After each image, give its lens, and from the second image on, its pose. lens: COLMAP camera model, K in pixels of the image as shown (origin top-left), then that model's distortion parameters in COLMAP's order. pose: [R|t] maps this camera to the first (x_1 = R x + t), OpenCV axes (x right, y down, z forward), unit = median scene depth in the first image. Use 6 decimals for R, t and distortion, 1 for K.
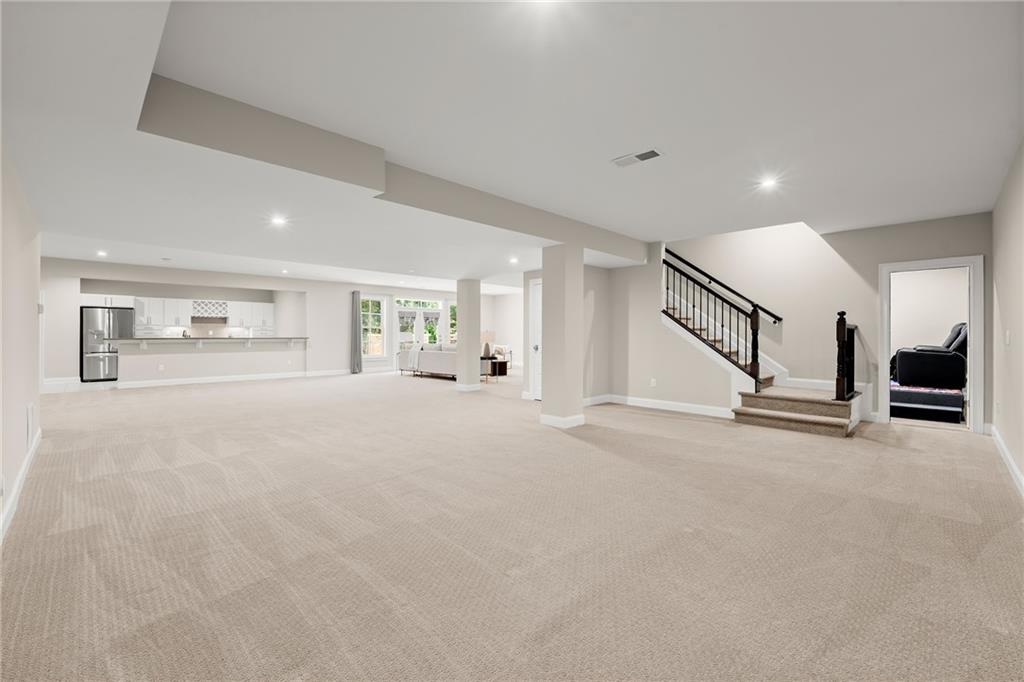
lens RADIAL K [[429.5, 0, 511.7], [0, 429.5, 336.3], [0, 0, 1]] dist [0.001562, -0.000137]
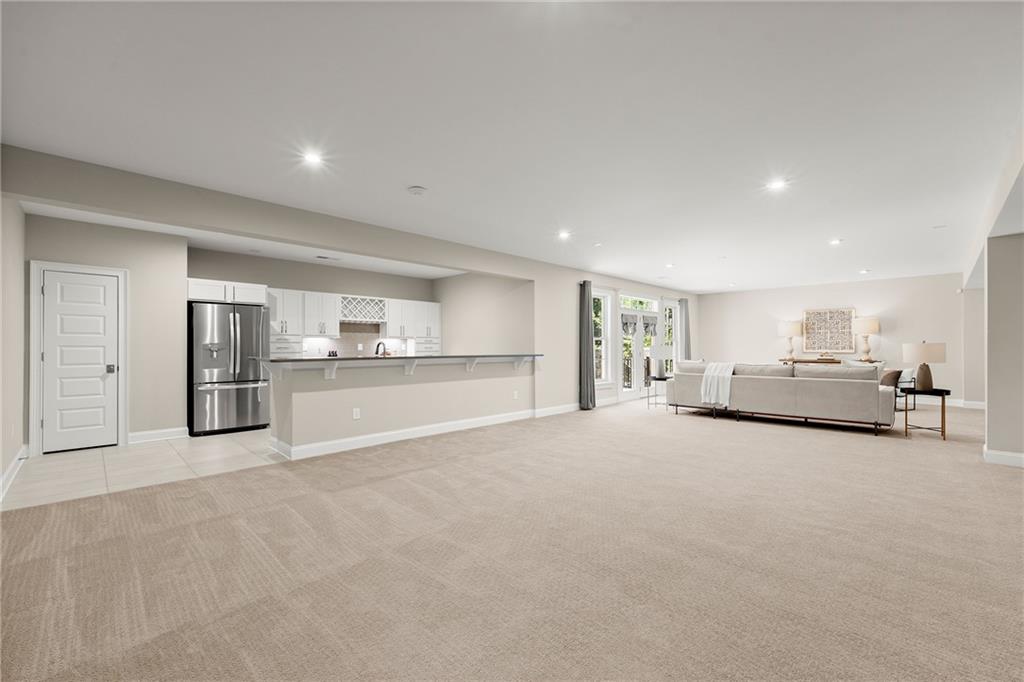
lens RADIAL K [[415.1, 0, 512.0], [0, 415.1, 341.0], [0, 0, 1]] dist [0.020595, 0.000293]
pose [[0.999974, -0.004591, 0.005493, -0.508061], [0.004686, 0.999835, -0.017542, -0.005958], [-0.005412, 0.017567, 0.999831, 0.399499]]
